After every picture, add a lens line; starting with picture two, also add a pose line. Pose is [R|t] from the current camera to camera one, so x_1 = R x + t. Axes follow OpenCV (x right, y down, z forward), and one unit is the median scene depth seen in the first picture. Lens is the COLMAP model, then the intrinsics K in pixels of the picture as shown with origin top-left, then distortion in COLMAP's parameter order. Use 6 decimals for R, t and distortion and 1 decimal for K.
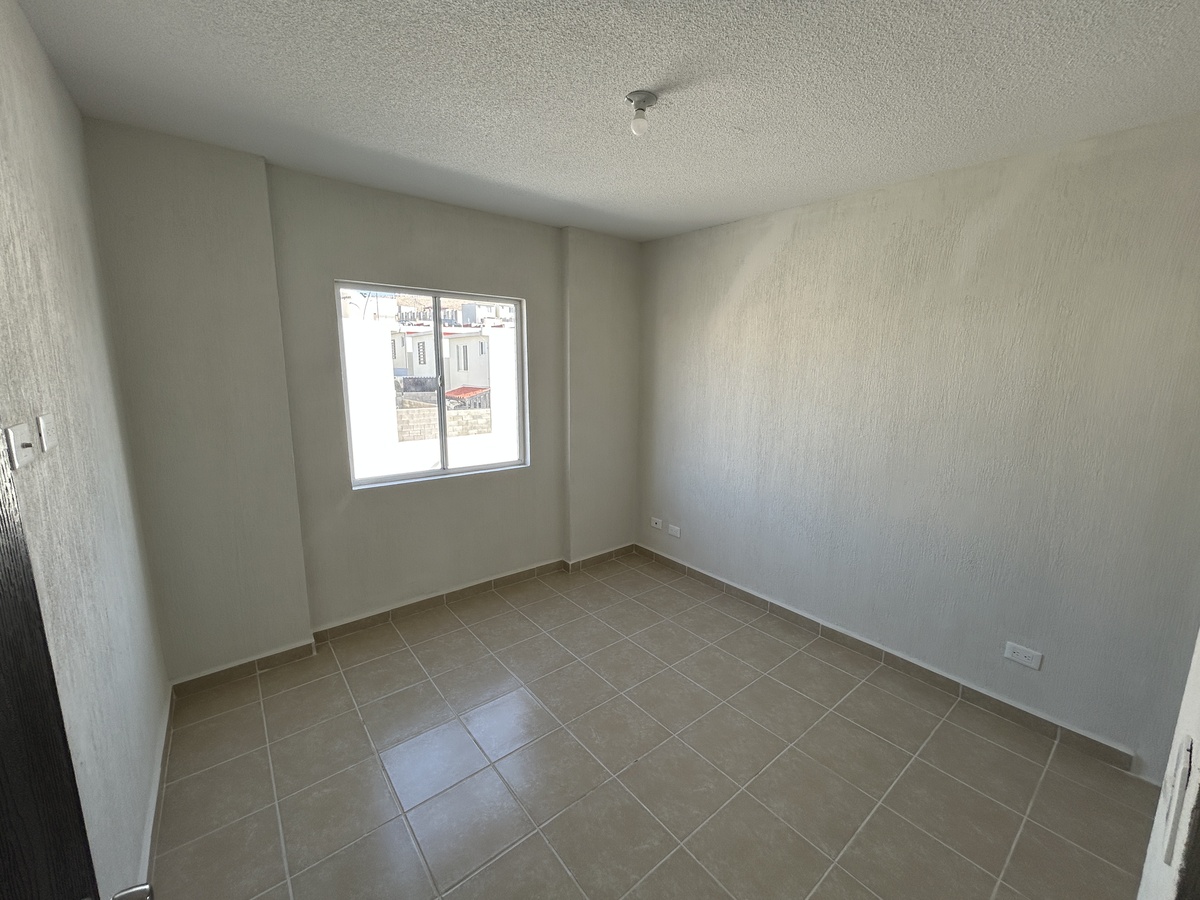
lens RADIAL K [[481.6, 0, 600.7], [0, 481.6, 446.3], [0, 0, 1]] dist [-0.003286, 0.001746]
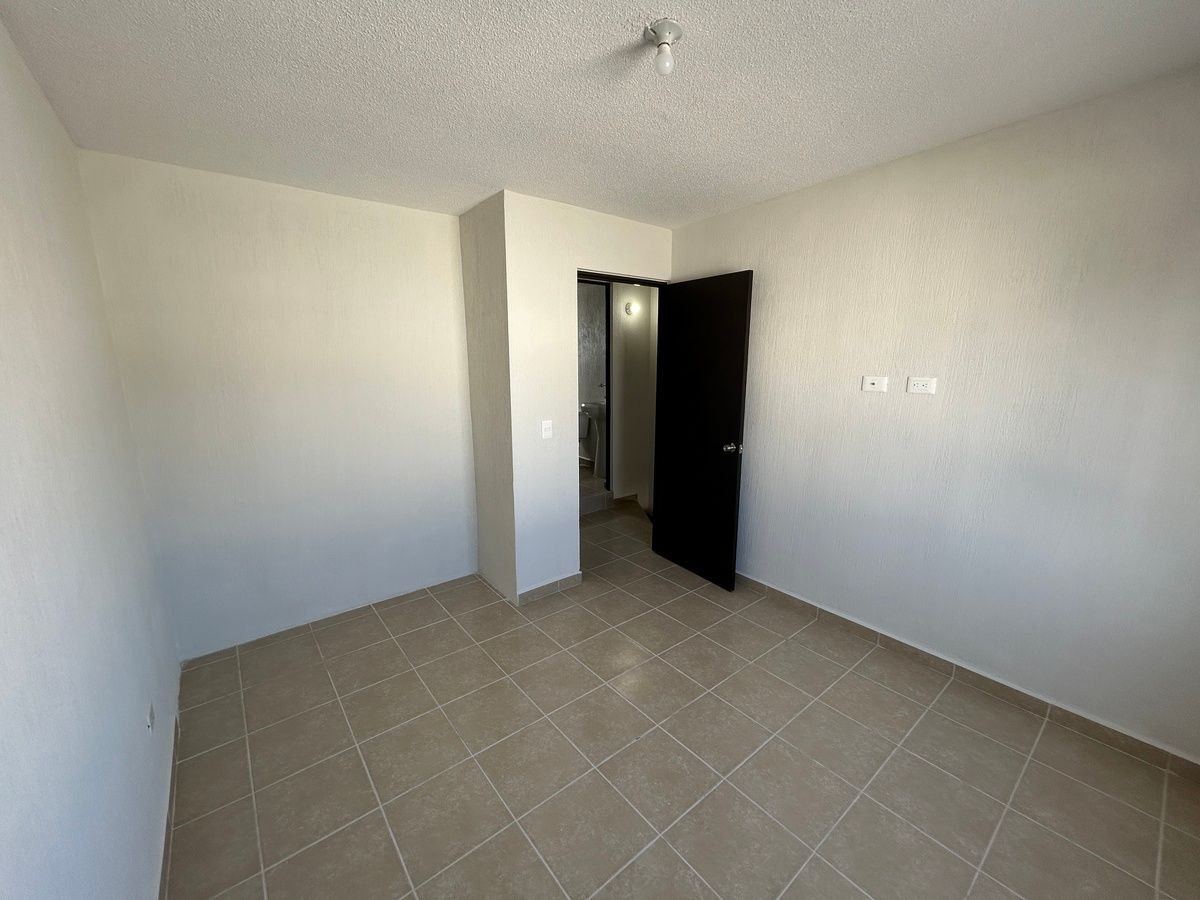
lens RADIAL K [[481.6, 0, 599.4], [0, 481.6, 449.2], [0, 0, 1]] dist [-0.003286, 0.001746]
pose [[-0.999977, -0.004767, -0.004914, 0.111136], [-0.006172, 0.938361, 0.345602, -0.185152], [0.002964, 0.345625, -0.938368, 1.171739]]
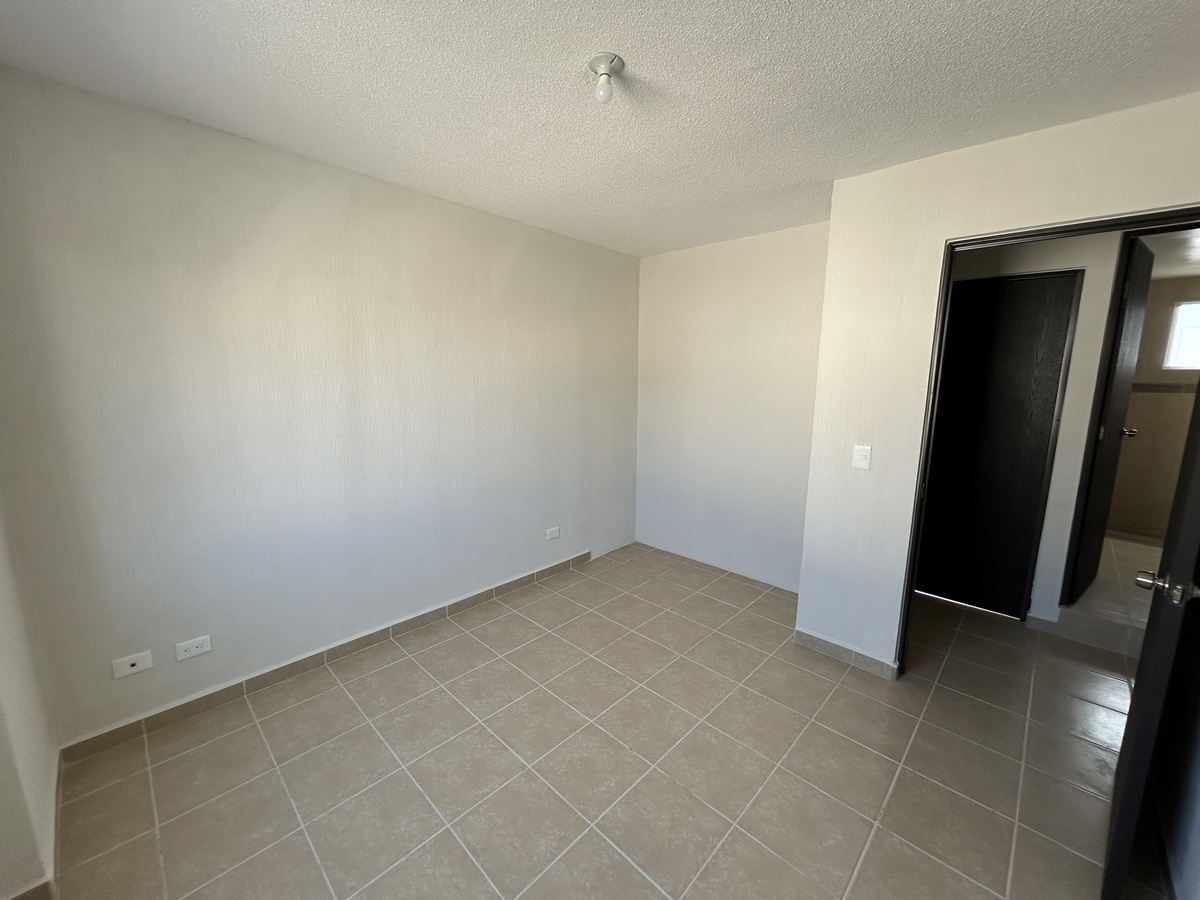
lens RADIAL K [[481.6, 0, 592.8], [0, 481.6, 447.9], [0, 0, 1]] dist [-0.003286, 0.001746]
pose [[-0.114440, -0.174019, 0.978070, -0.534300], [0.156314, 0.969120, 0.190716, -0.111885], [-0.981055, 0.174711, -0.083704, 0.704496]]
